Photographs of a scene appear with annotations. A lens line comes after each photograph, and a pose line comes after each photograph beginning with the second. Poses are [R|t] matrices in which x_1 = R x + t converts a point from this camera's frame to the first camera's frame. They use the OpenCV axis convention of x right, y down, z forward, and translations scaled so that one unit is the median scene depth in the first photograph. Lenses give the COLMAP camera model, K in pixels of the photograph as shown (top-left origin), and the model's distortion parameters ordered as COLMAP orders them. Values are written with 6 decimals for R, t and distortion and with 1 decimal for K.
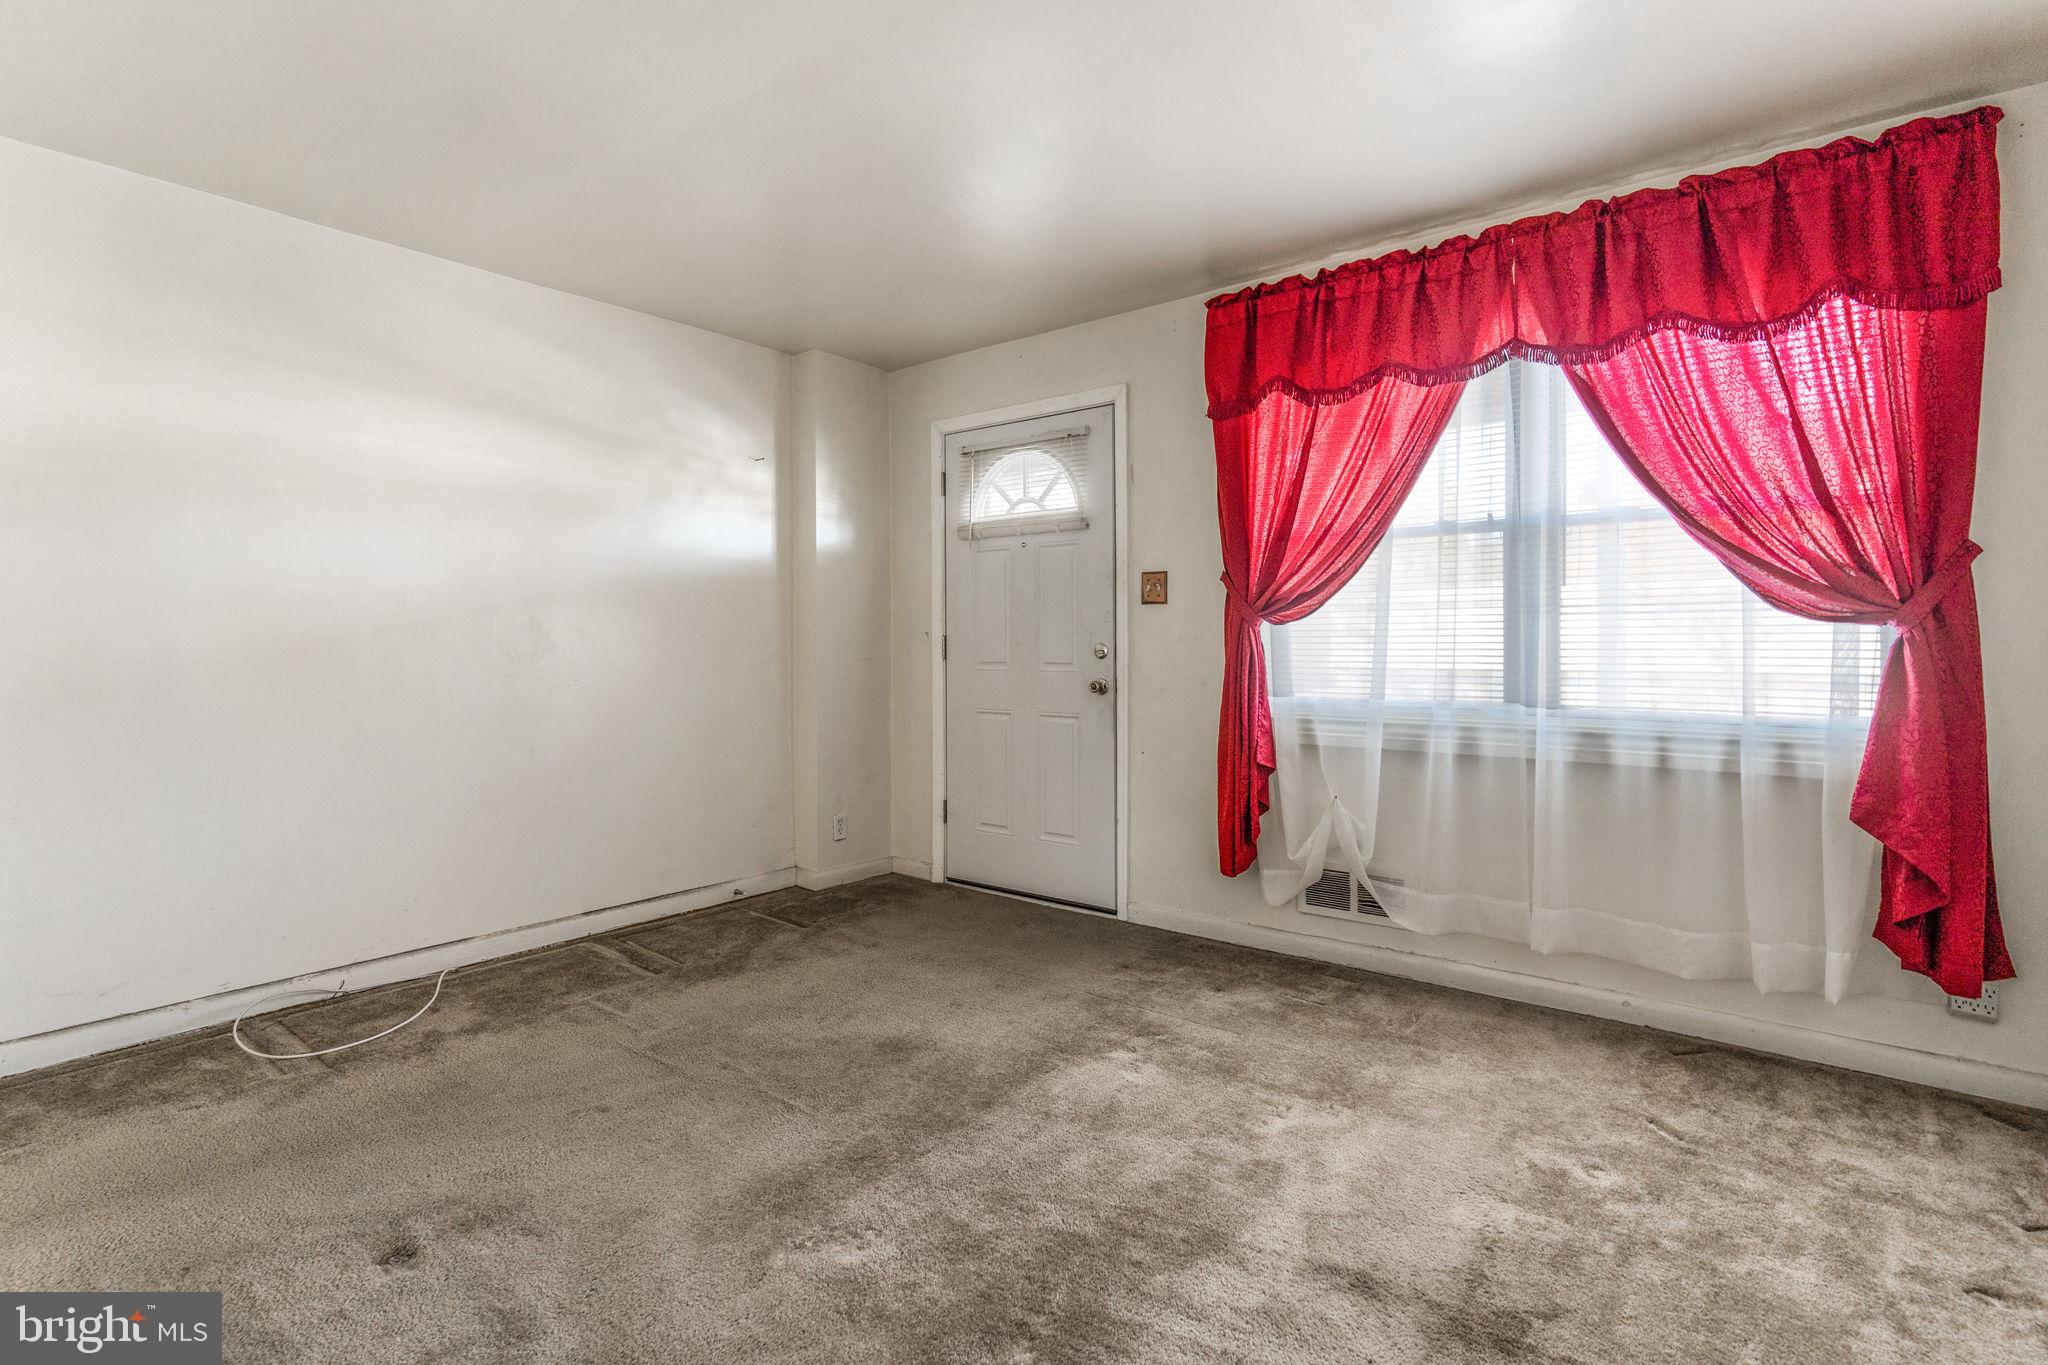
lens RADIAL K [[990.4, 0, 1002.6], [0, 990.4, 646.9], [0, 0, 1]] dist [0.001652, 0.000074]
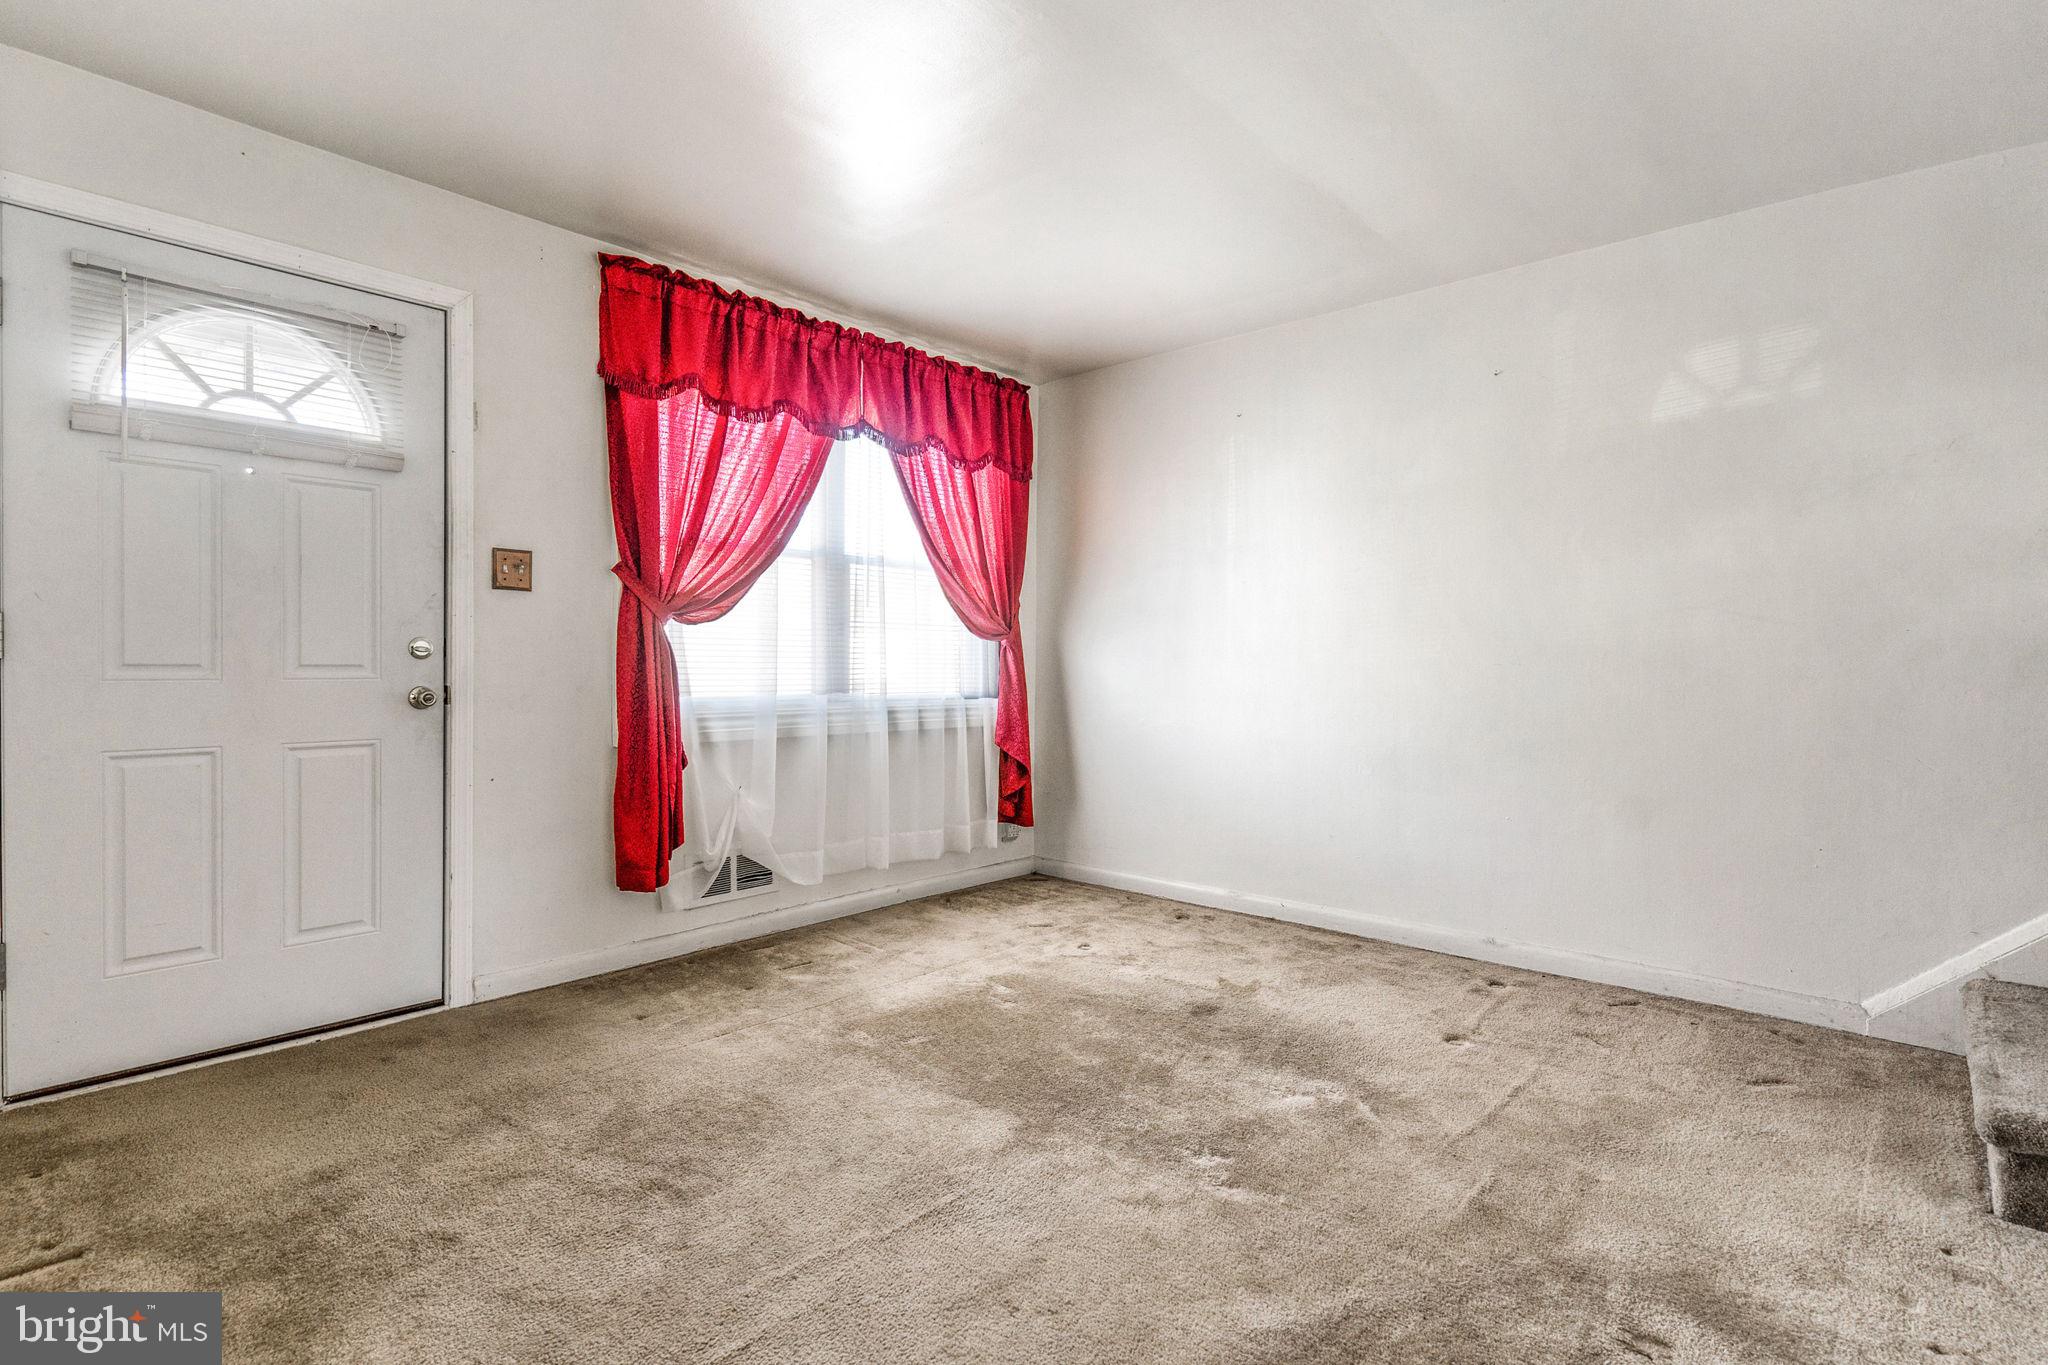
lens RADIAL K [[990.4, 0, 1015.2], [0, 990.4, 677.3], [0, 0, 1]] dist [0.001652, 0.000074]
pose [[0.045991, -0.013789, 0.998847, -0.710375], [-0.007832, 0.999869, 0.014164, 0.014049], [-0.998911, -0.008474, 0.045877, 0.637927]]
